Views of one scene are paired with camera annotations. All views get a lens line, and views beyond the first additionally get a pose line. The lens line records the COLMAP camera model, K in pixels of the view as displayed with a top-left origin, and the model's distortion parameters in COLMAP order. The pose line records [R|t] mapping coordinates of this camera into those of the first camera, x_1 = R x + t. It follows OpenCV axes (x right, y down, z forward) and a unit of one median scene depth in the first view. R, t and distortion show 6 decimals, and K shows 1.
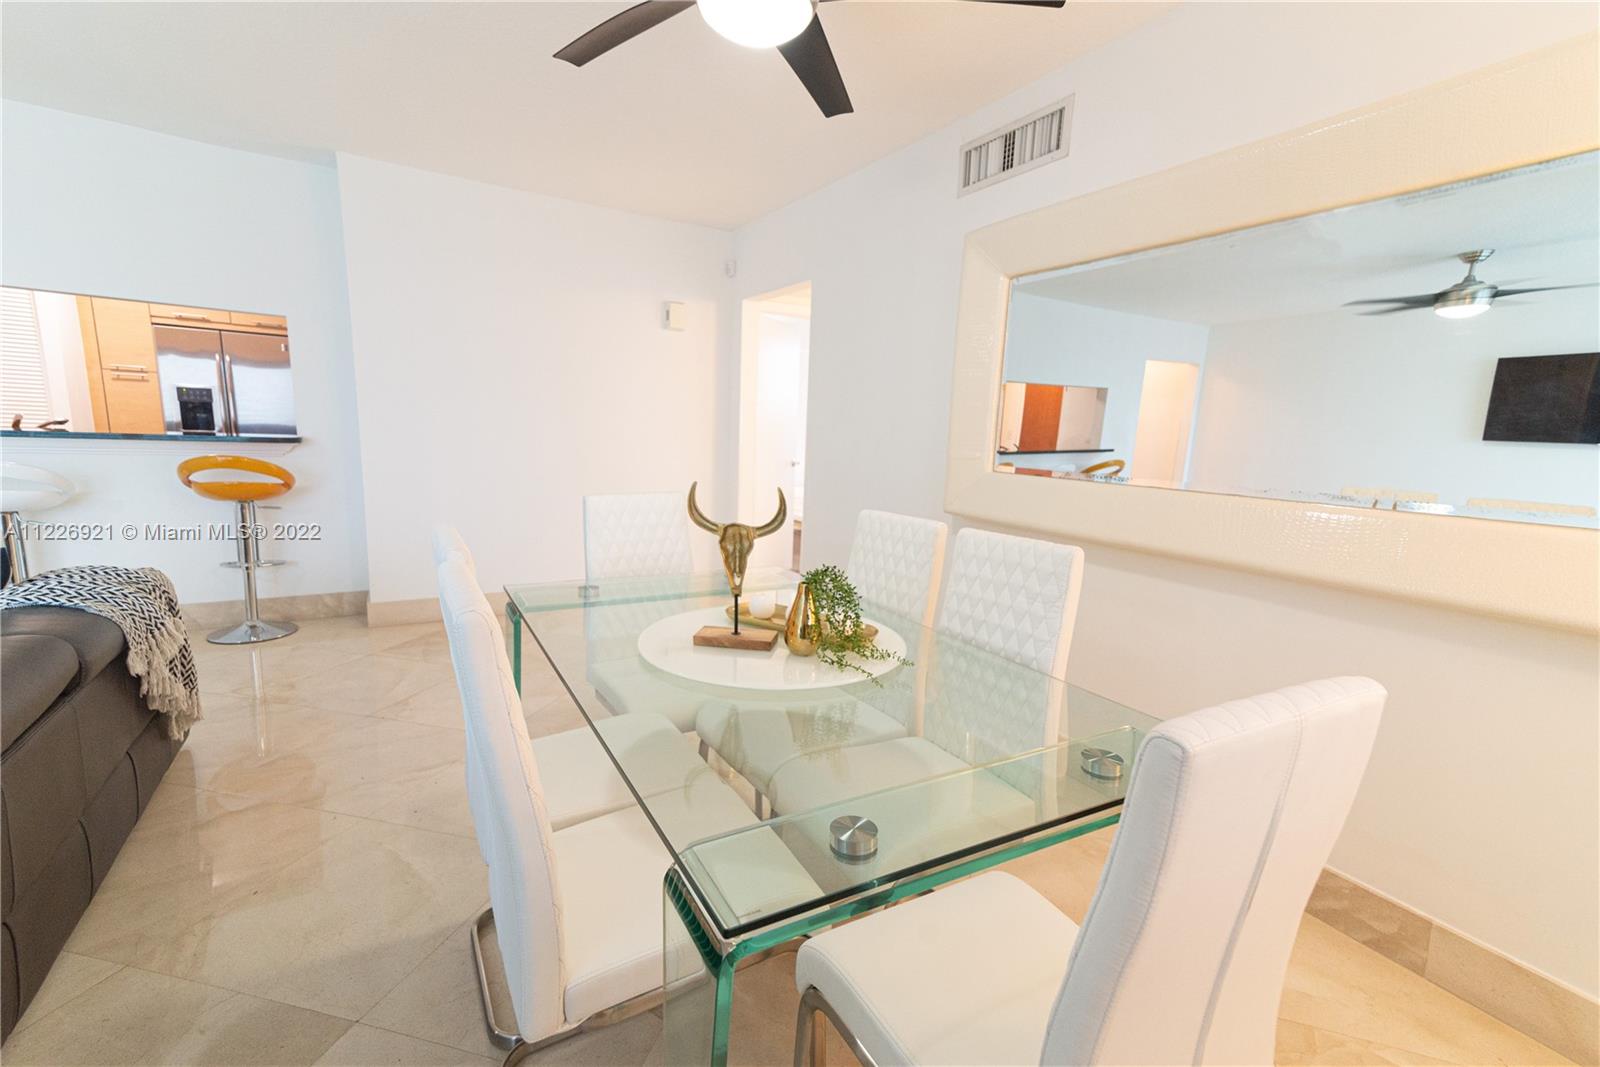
lens RADIAL K [[721.8, 0, 807.8], [0, 721.8, 534.6], [0, 0, 1]] dist [0.052602, 0.000118]
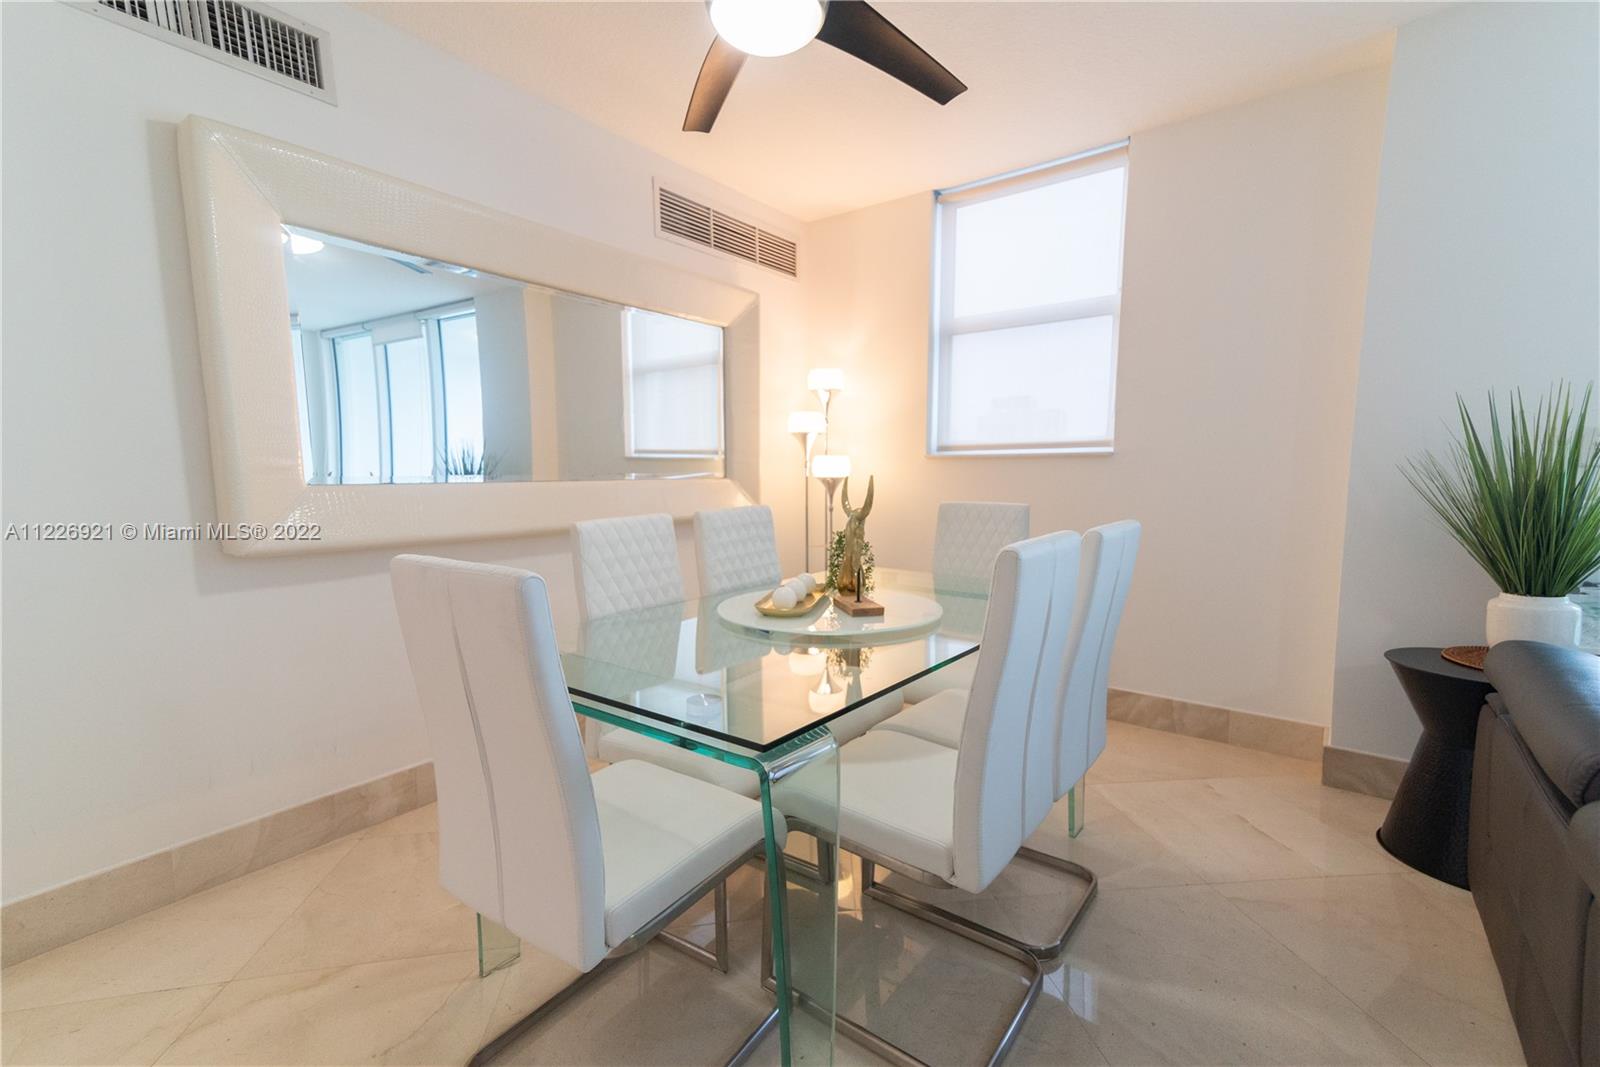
lens RADIAL K [[721.8, 0, 807.8], [0, 721.8, 534.6], [0, 0, 1]] dist [0.052602, 0.000118]
pose [[-0.394521, -0.116583, 0.911461, -0.601279], [0.133757, 0.974068, 0.182487, -0.103228], [-0.909100, 0.193909, -0.368696, 0.786487]]
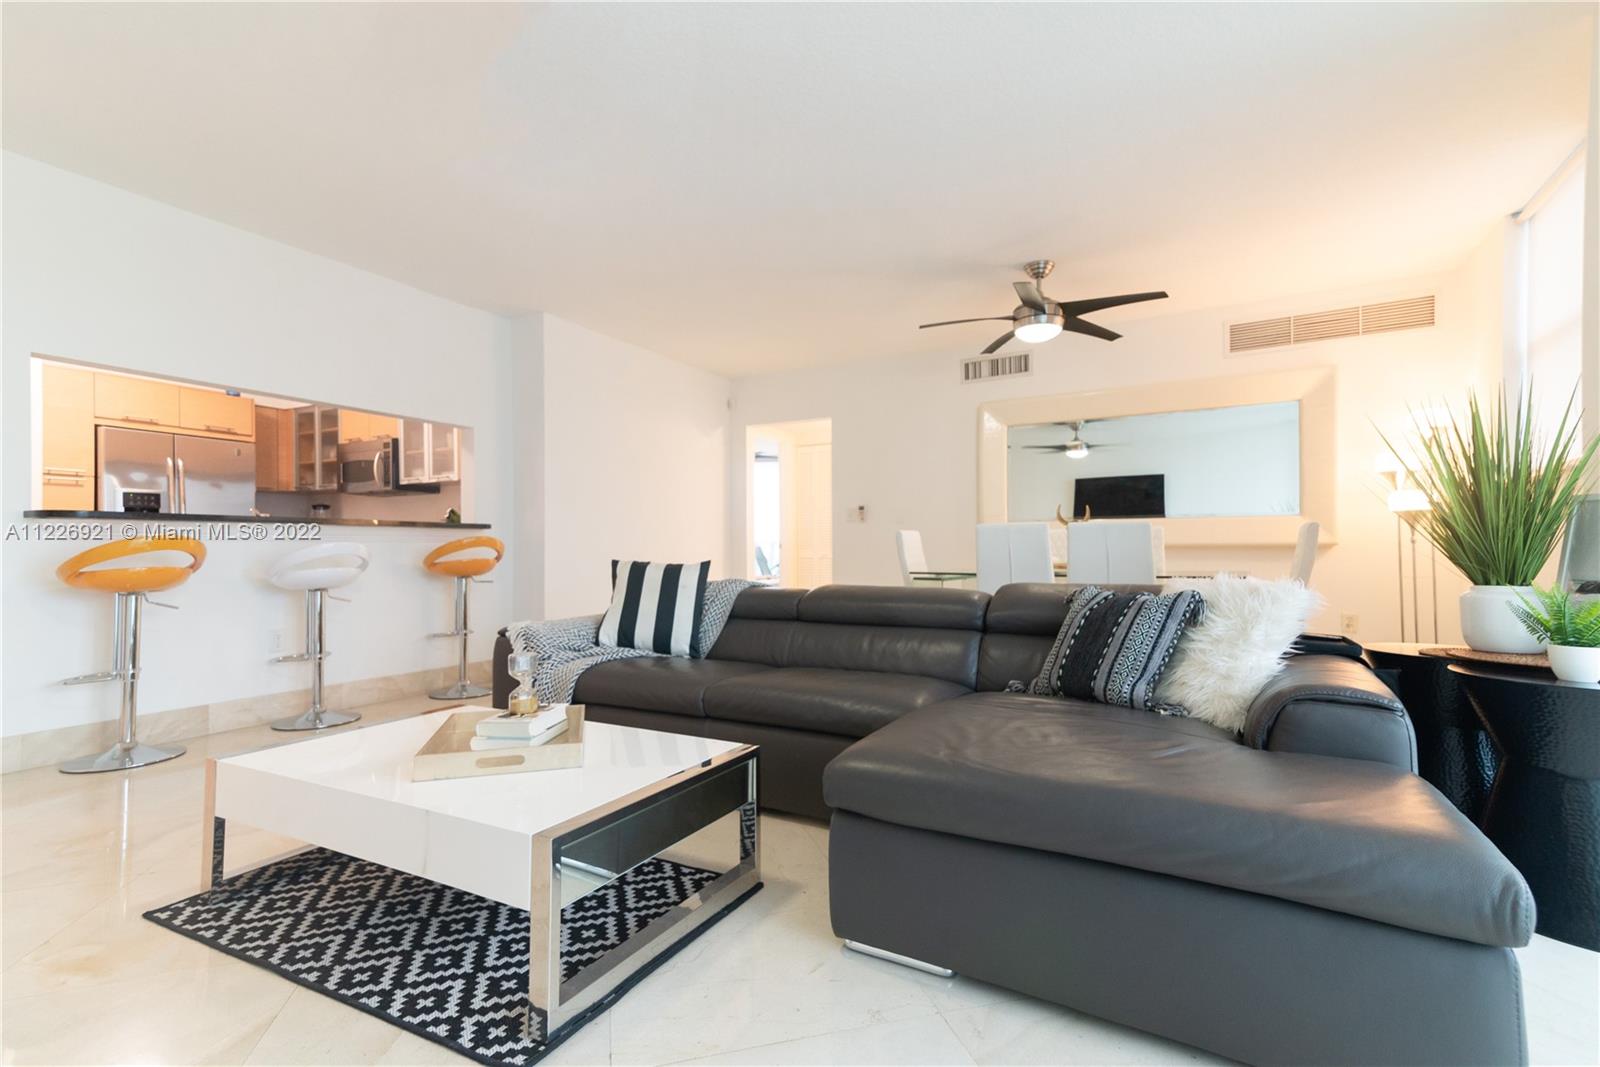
lens RADIAL K [[721.8, 0, 807.8], [0, 721.8, 534.6], [0, 0, 1]] dist [0.052602, 0.000118]
pose [[0.859669, -0.025326, 0.510224, -1.142590], [0.110112, 0.984479, -0.136659, 0.150092], [-0.498844, 0.173663, 0.849115, -0.361873]]
